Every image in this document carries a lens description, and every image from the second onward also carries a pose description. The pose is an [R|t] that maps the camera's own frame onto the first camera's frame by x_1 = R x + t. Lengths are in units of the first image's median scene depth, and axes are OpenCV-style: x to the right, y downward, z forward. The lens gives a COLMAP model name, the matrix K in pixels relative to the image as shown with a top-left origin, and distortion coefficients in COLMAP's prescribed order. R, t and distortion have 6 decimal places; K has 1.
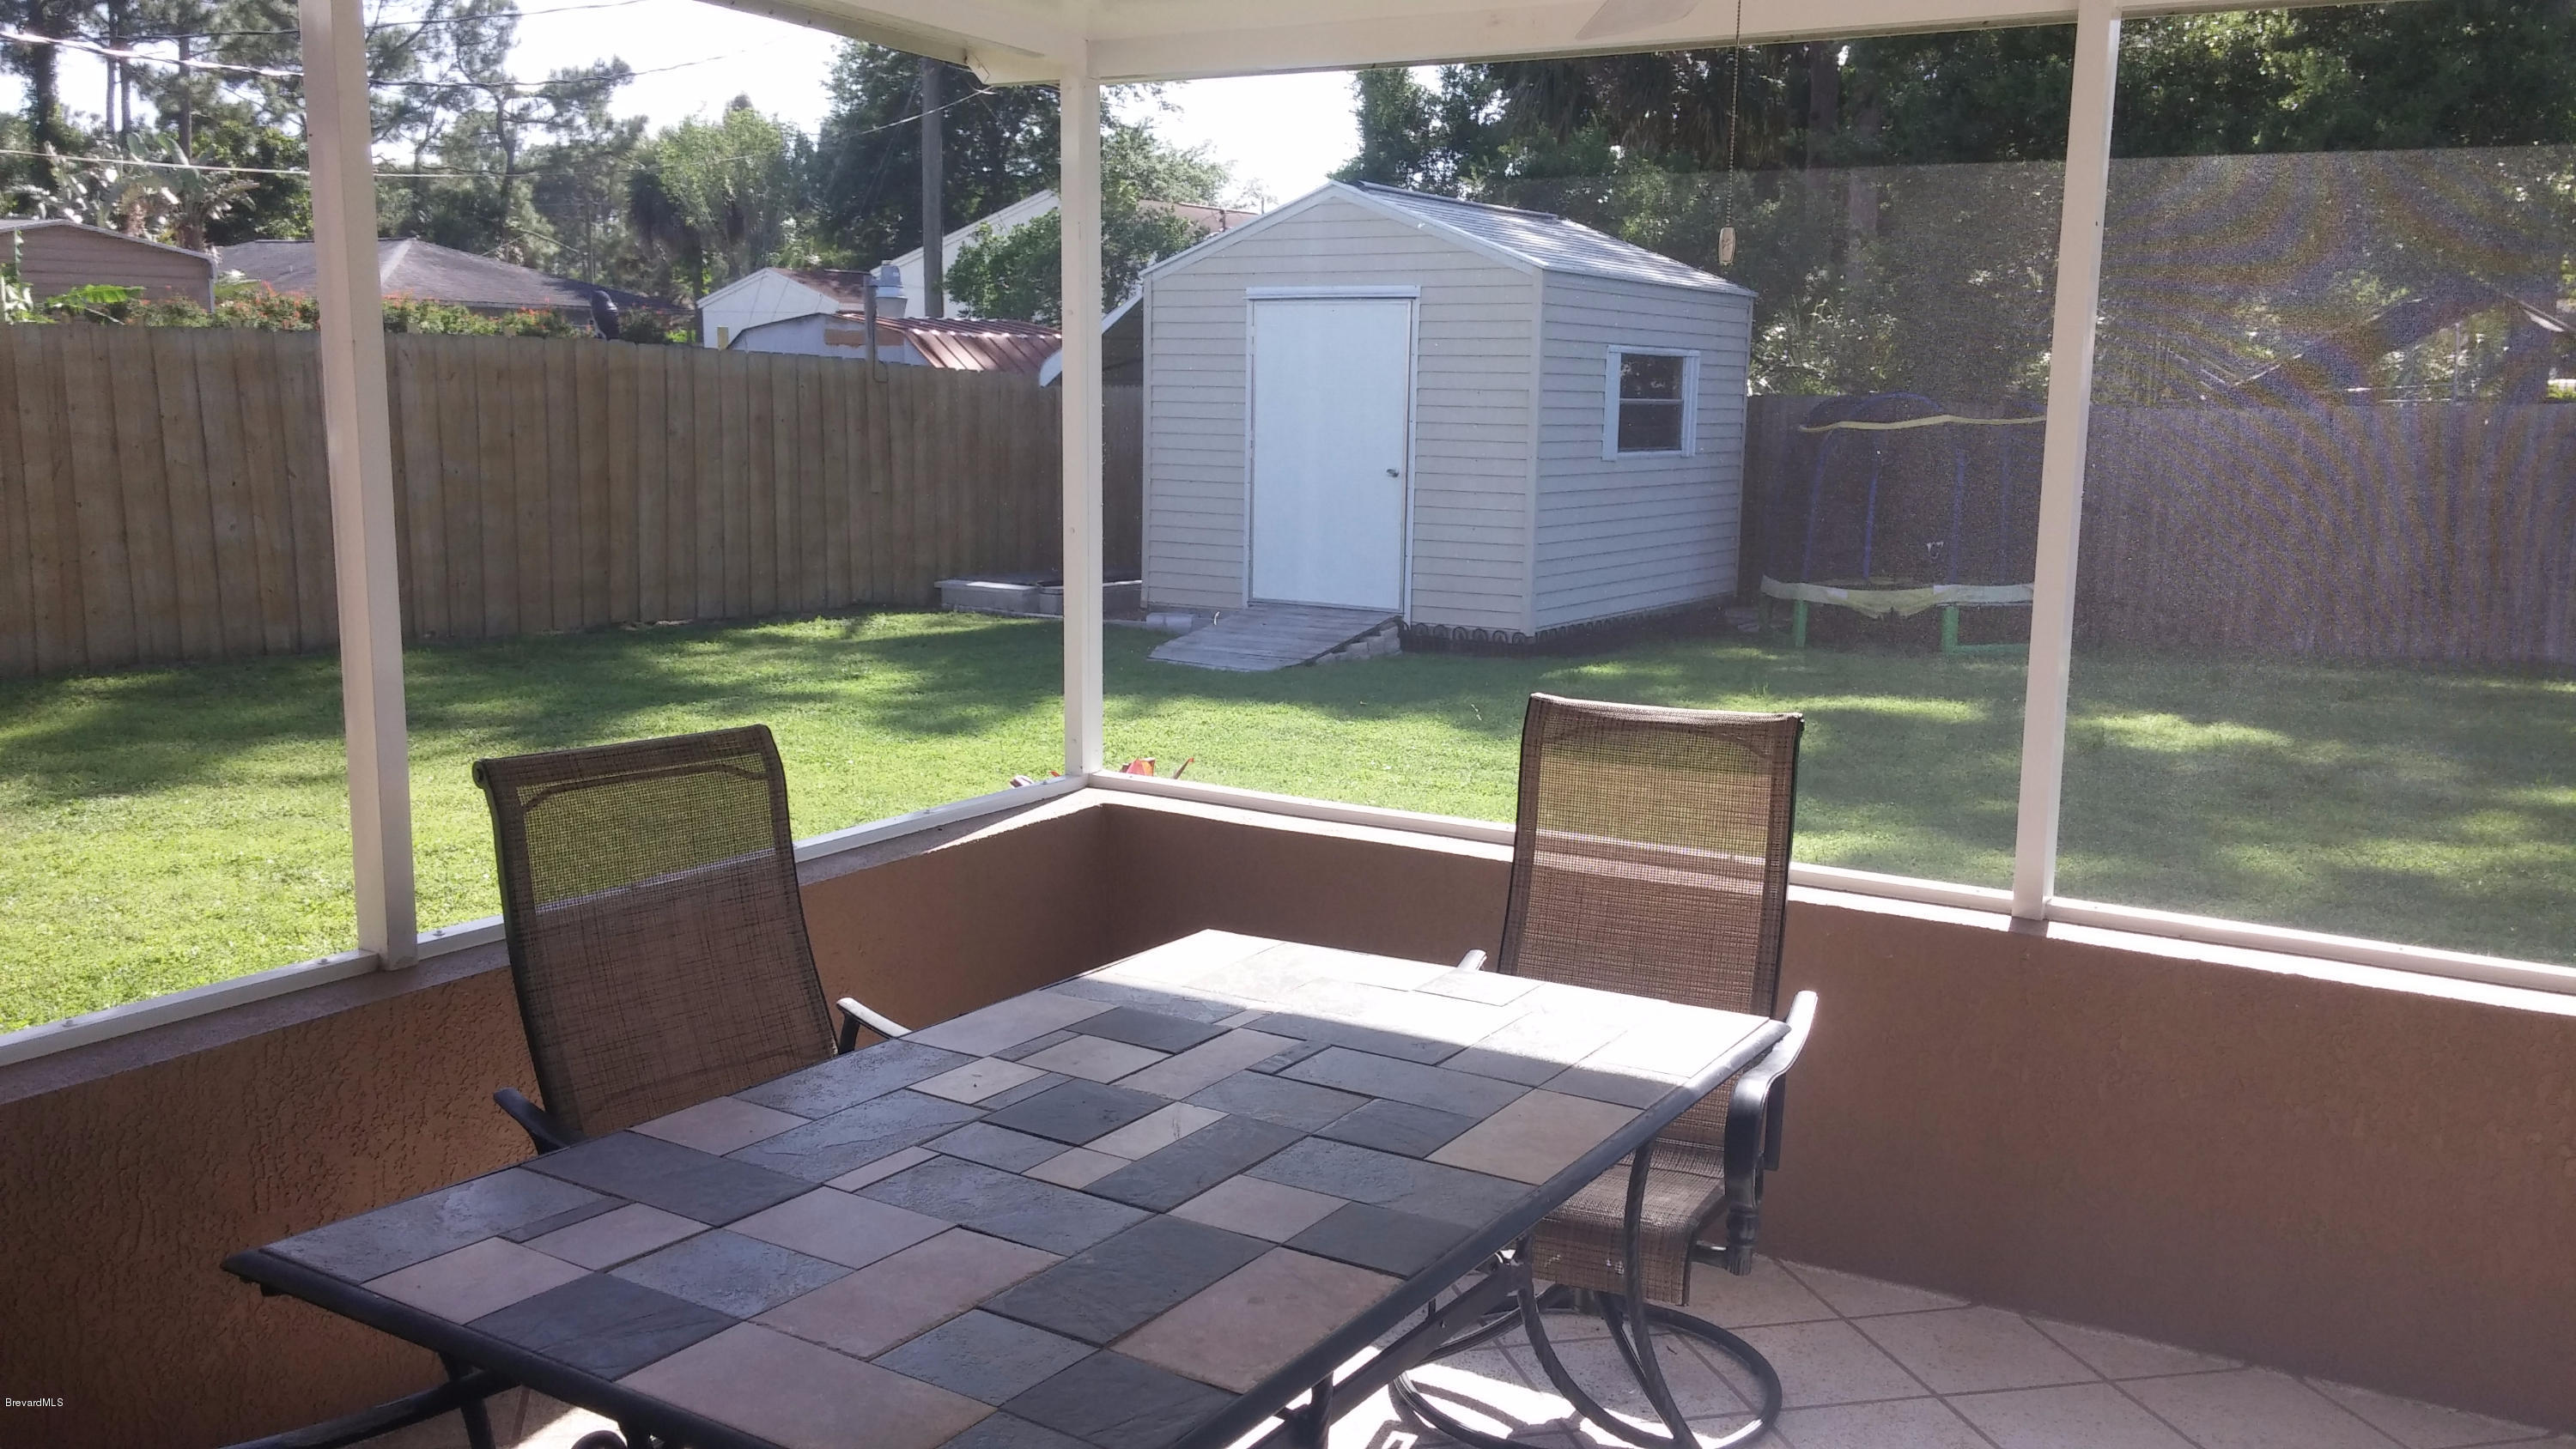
lens RADIAL K [[2176.3, 0, 1285.9], [0, 2176.3, 722.5], [0, 0, 1]] dist [0.068760, -0.082447]
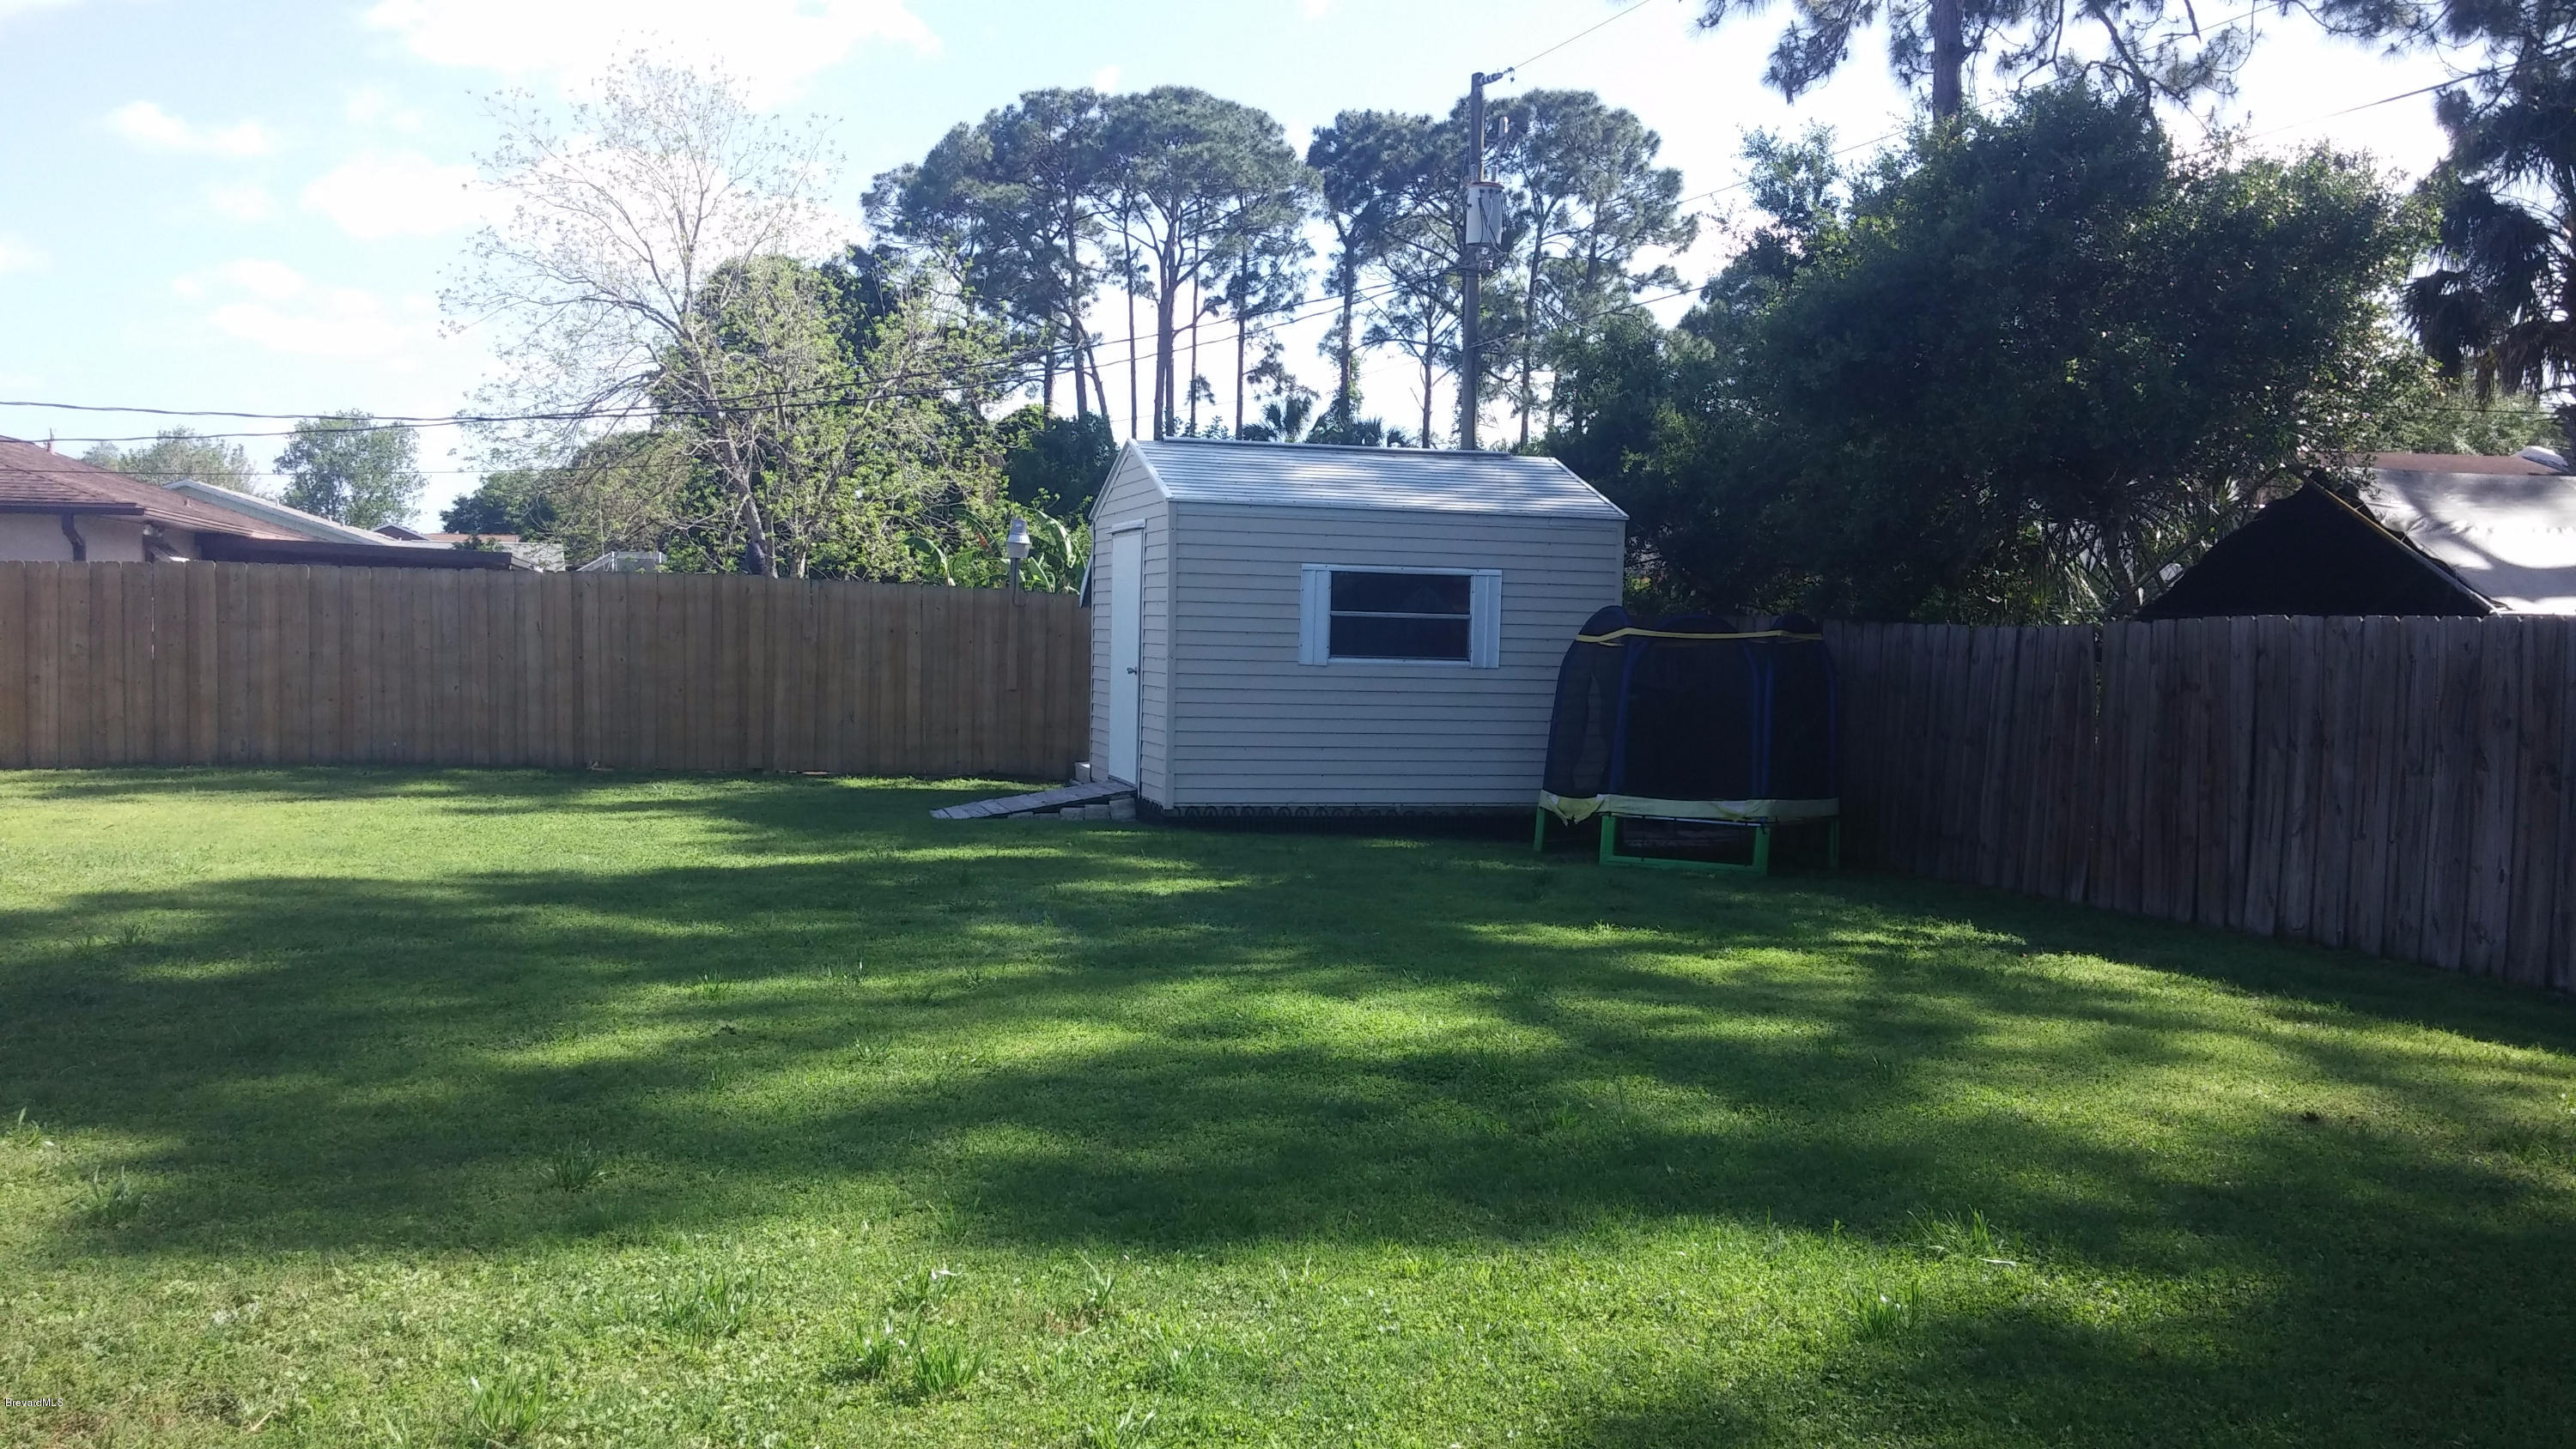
lens RADIAL K [[2176.3, 0, 1286.3], [0, 2176.3, 730.3], [0, 0, 1]] dist [0.068760, -0.082447]
pose [[0.747178, 0.029742, -0.663958, 0.909777], [-0.109330, 0.990889, -0.078647, 0.003349], [0.655570, 0.131354, 0.743622, 0.162901]]
